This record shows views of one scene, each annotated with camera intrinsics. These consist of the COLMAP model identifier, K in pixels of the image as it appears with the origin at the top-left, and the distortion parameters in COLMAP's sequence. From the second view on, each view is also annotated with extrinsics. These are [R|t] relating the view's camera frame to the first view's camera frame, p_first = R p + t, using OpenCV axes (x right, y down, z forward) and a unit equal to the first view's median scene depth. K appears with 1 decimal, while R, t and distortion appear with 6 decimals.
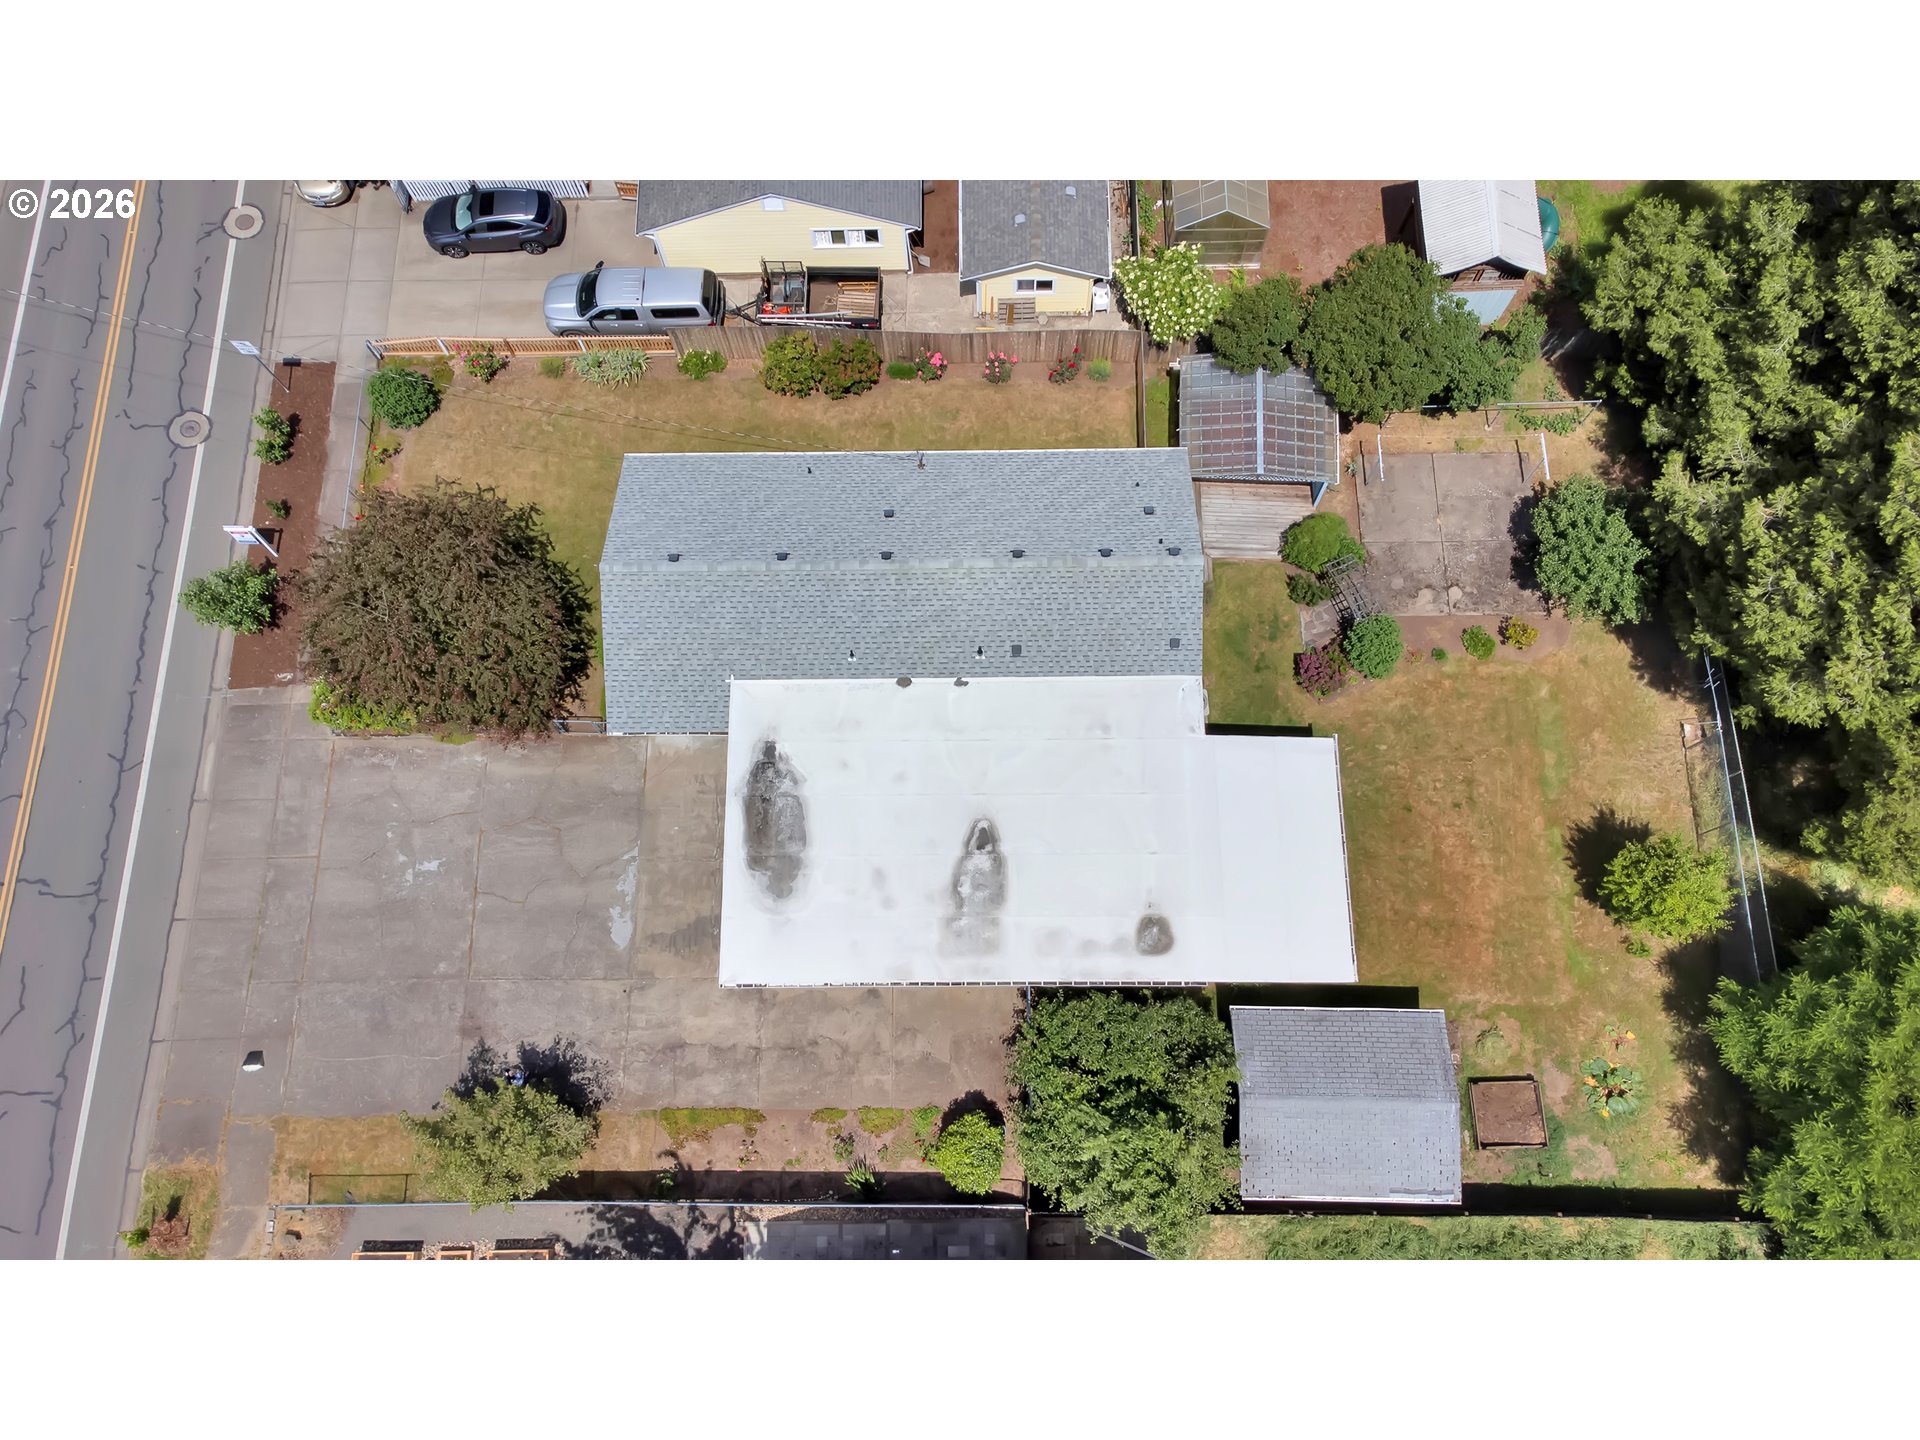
lens RADIAL K [[1455.1, 0, 960.0], [0, 1455.1, 720.0], [0, 0, 1]] dist [0.020282, -0.000593]
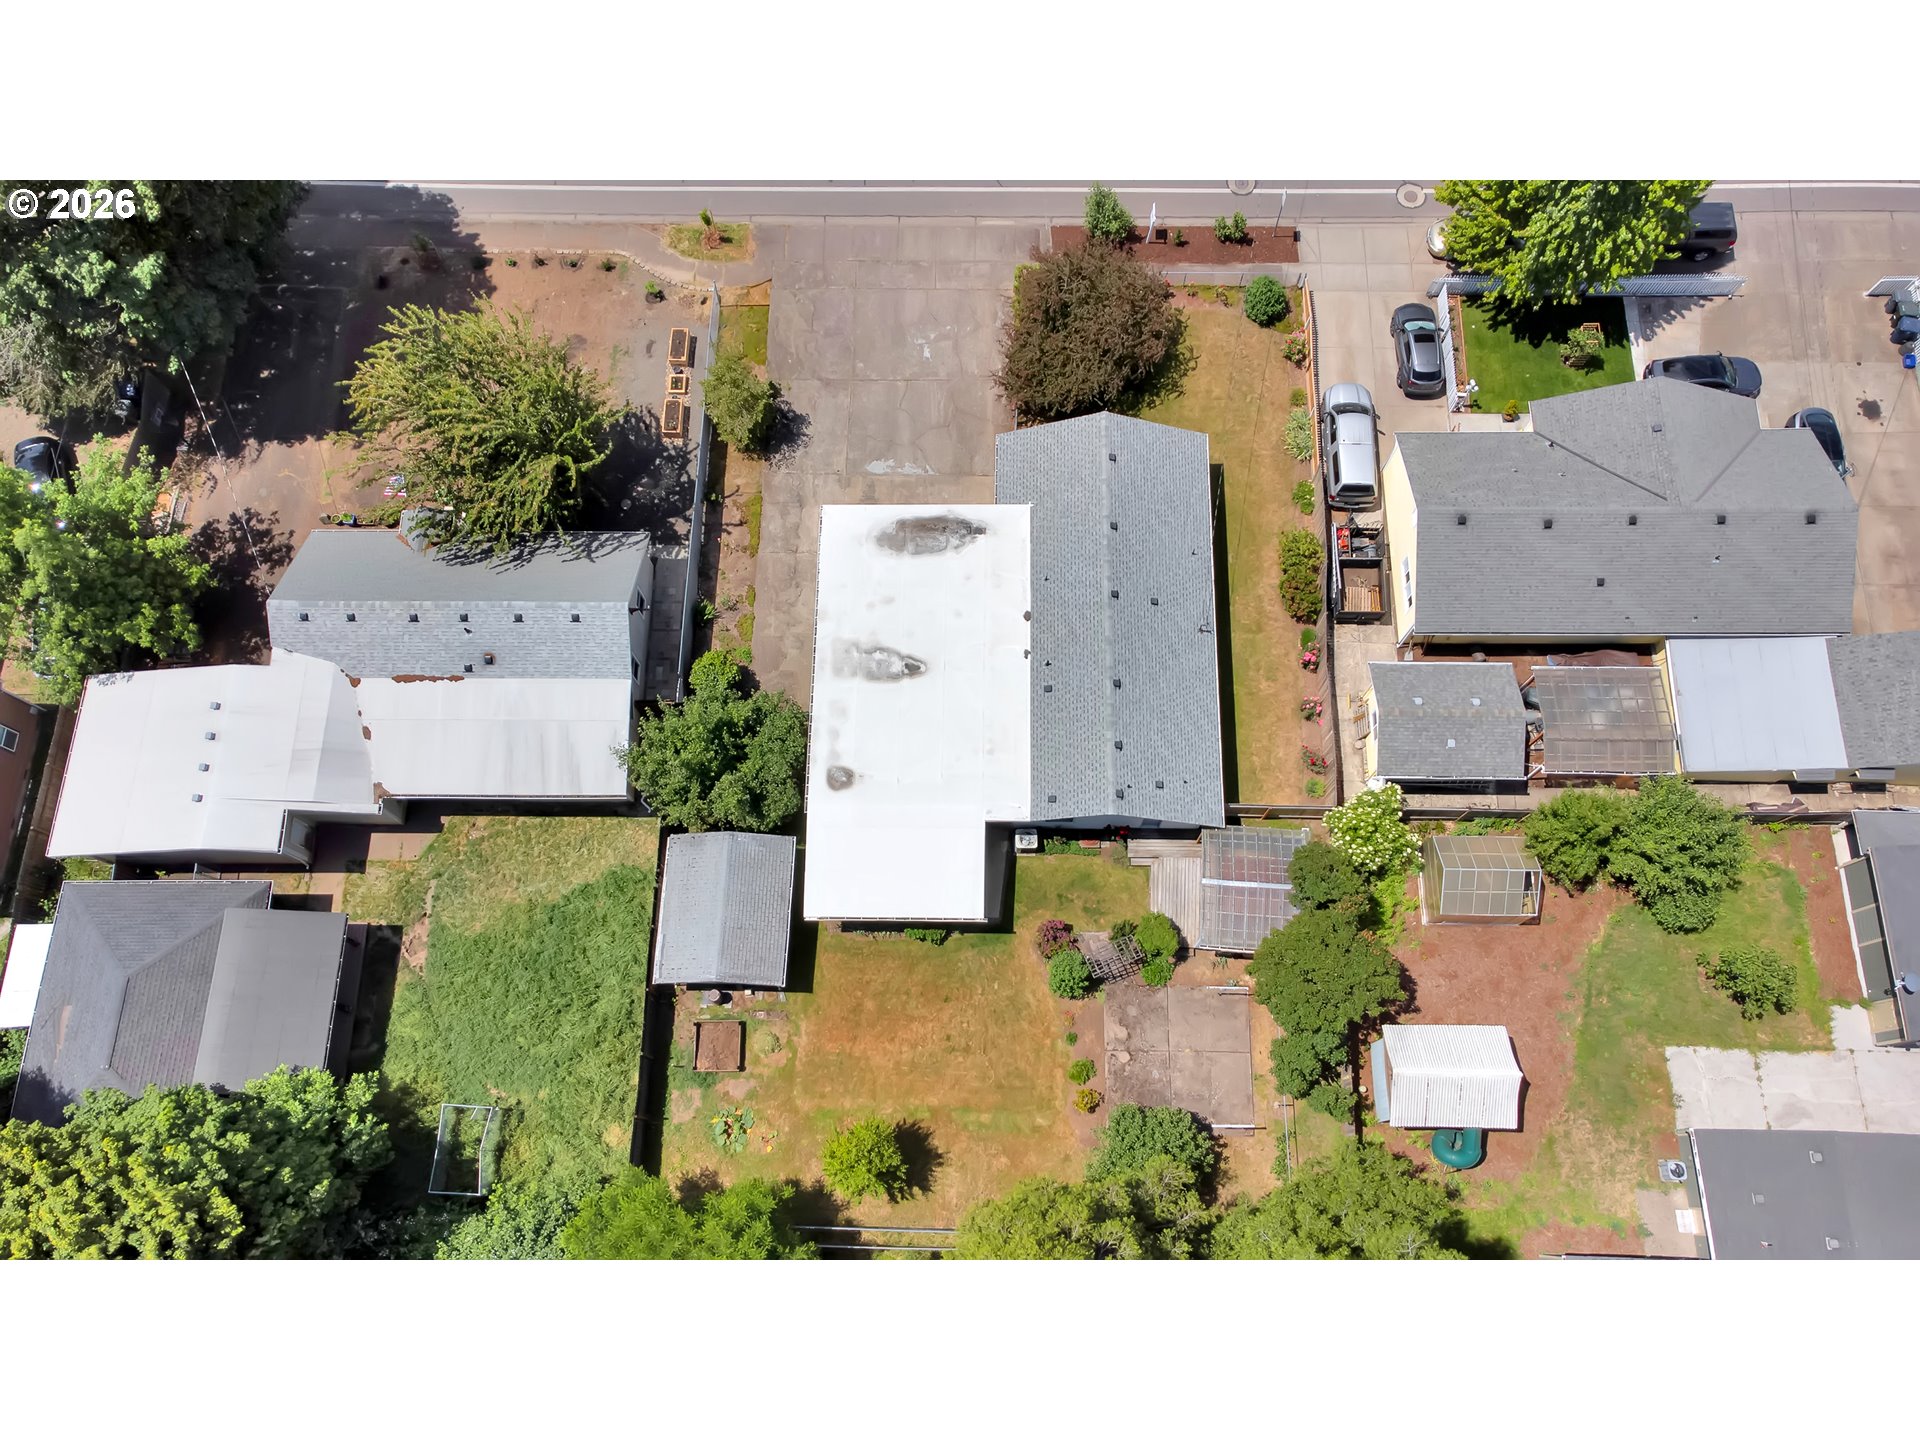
lens RADIAL K [[1455.1, 0, 960.0], [0, 1455.1, 720.0], [0, 0, 1]] dist [0.020282, -0.000593]
pose [[-0.019161, 0.953555, -0.300610, 0.470573], [-0.950597, 0.075799, 0.301031, -0.371221], [0.309835, 0.291527, 0.904994, -0.257950]]
